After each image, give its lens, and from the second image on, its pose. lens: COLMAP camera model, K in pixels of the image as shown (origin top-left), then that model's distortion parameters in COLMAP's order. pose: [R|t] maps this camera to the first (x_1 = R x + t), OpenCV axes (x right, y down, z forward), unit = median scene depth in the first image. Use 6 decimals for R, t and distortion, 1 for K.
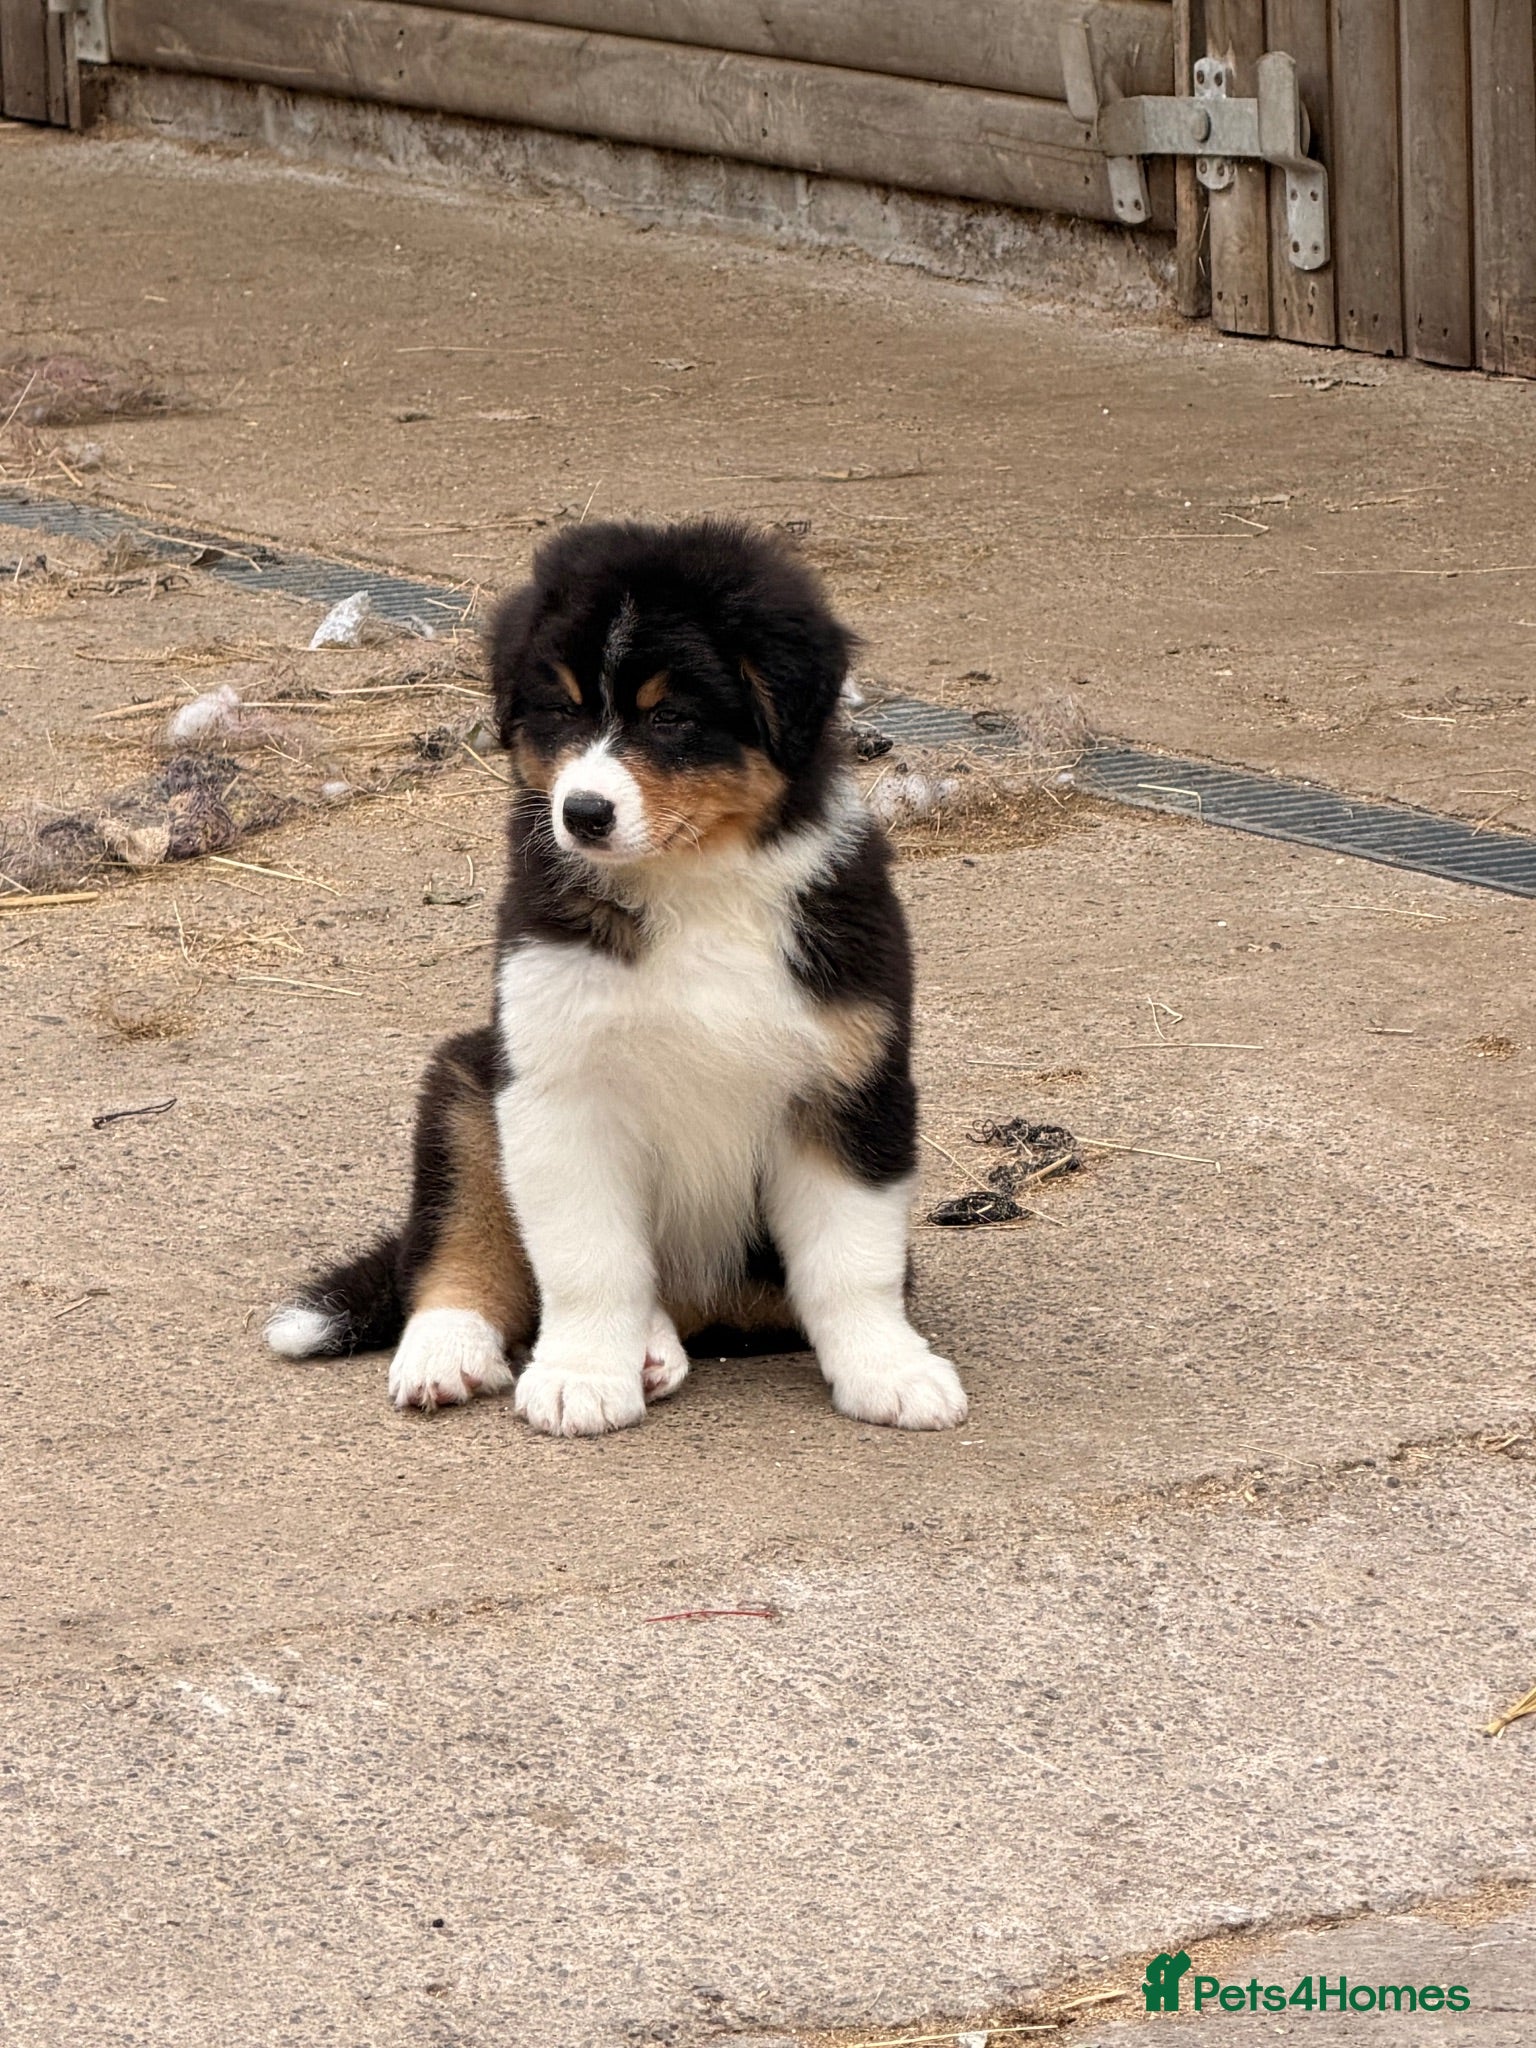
lens RADIAL K [[14367.2, 0, 768.5], [0, 14367.2, 1023.9], [0, 0, 1]] dist [0.359606, 18.371452]
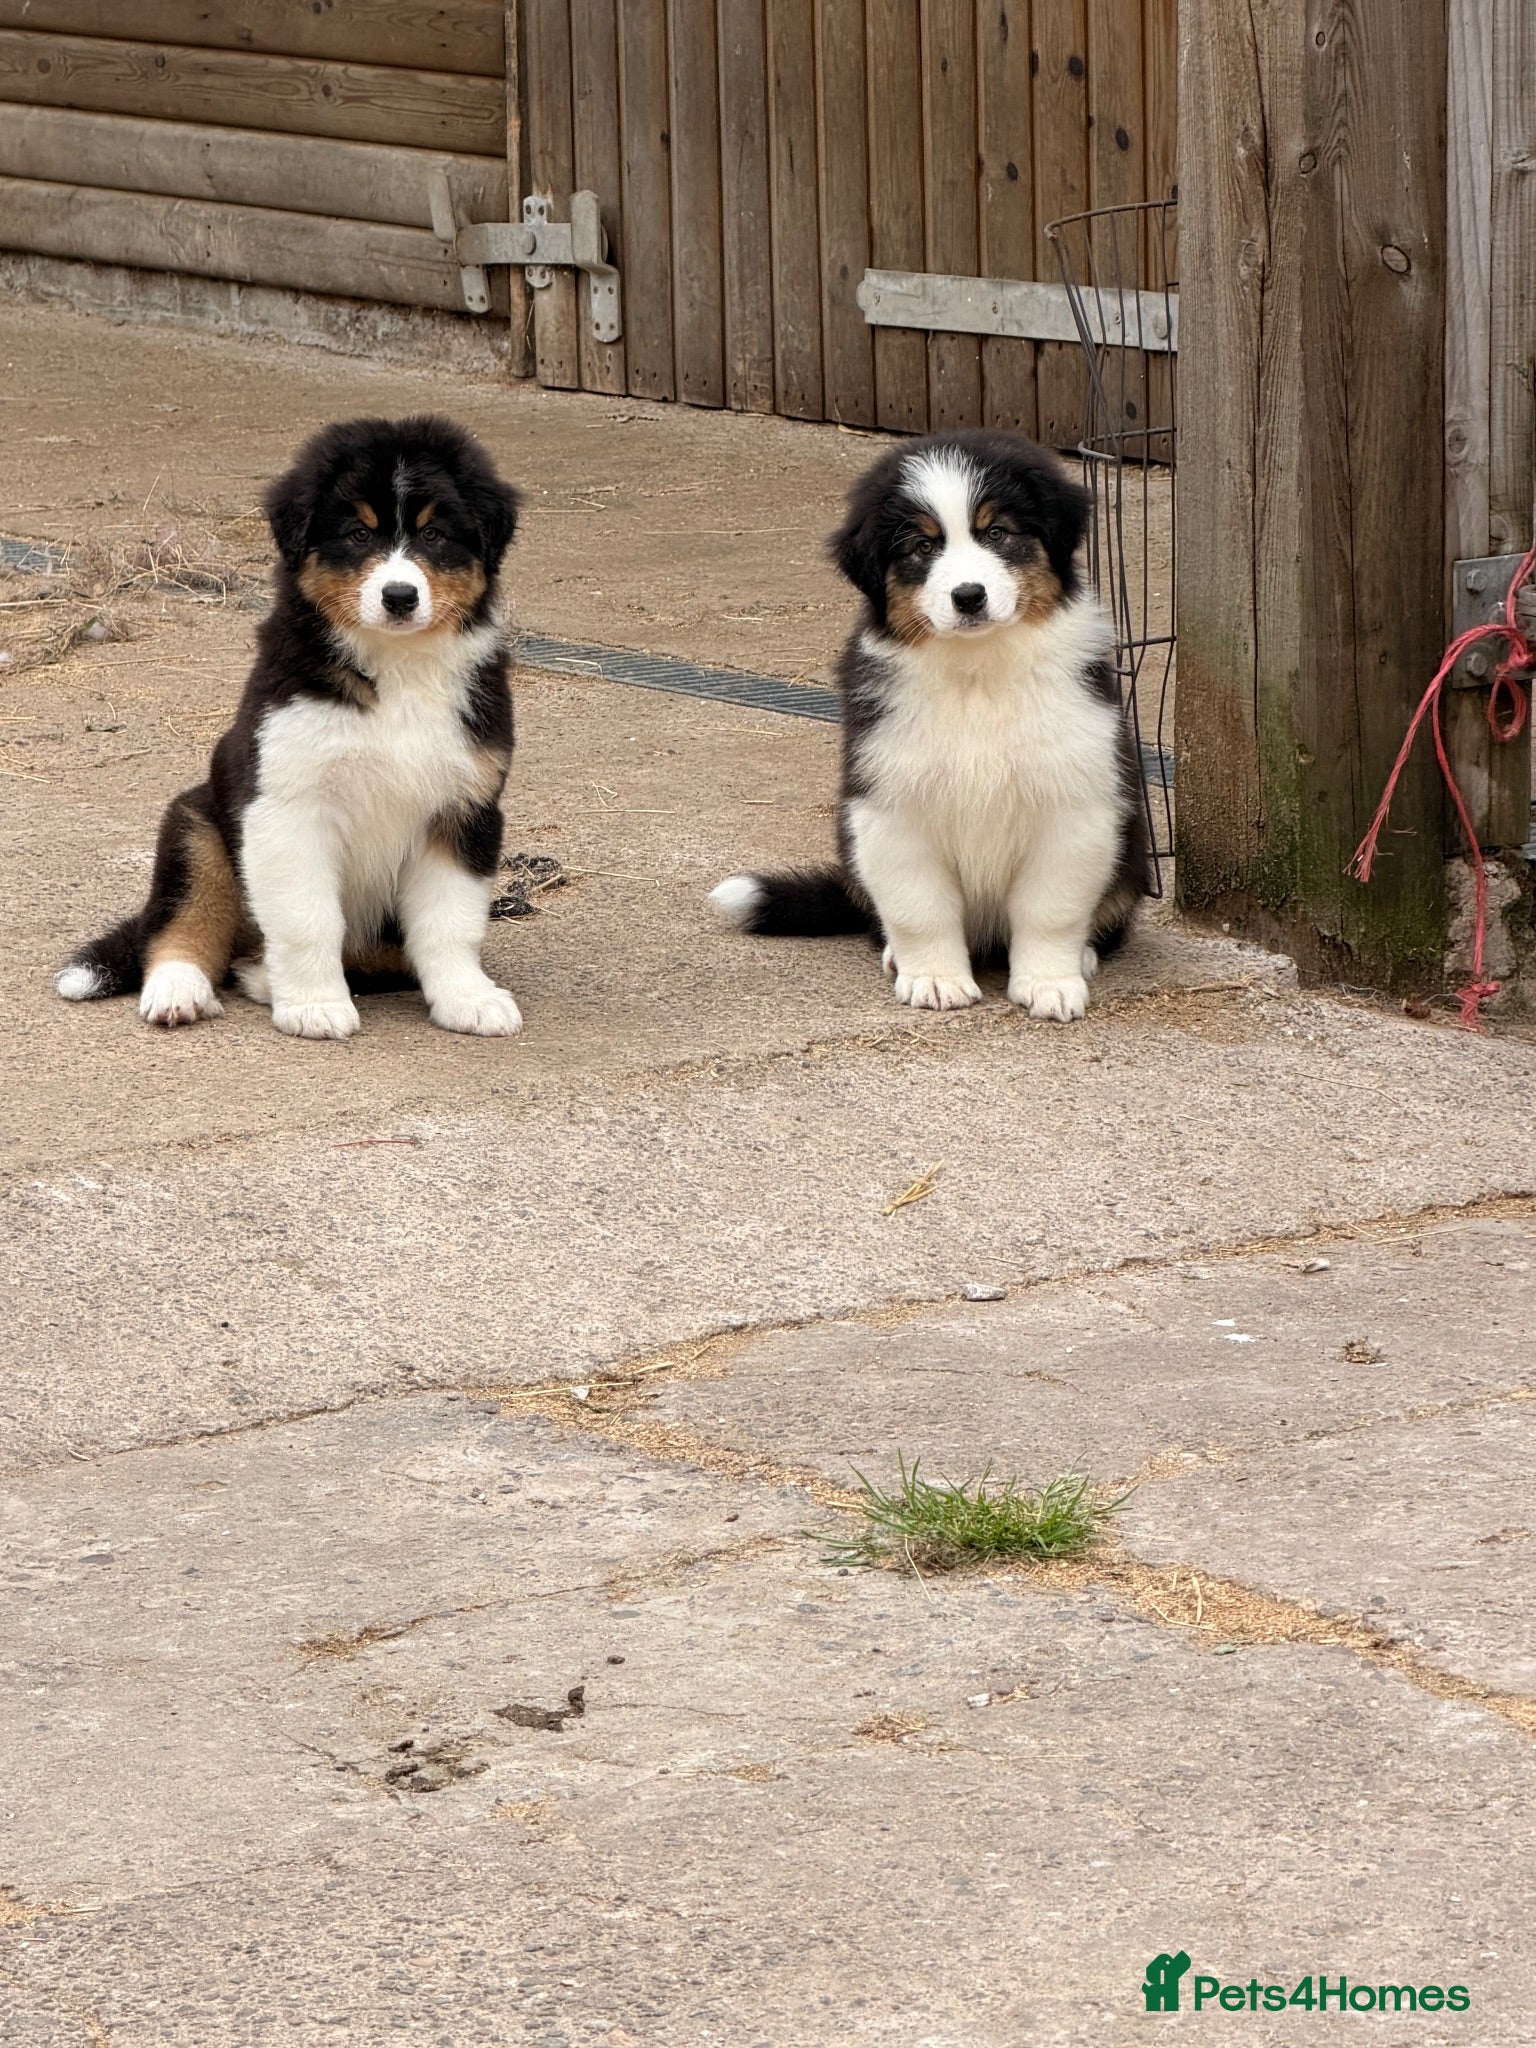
lens RADIAL K [[14367.2, 0, 768.5], [0, 14367.2, 1023.9], [0, 0, 1]] dist [0.359606, 18.371452]
pose [[0.992217, -0.005227, 0.124409, -0.148248], [0.010970, 0.998903, -0.045529, 0.095953], [-0.124034, 0.046539, 0.991186, -0.499708]]
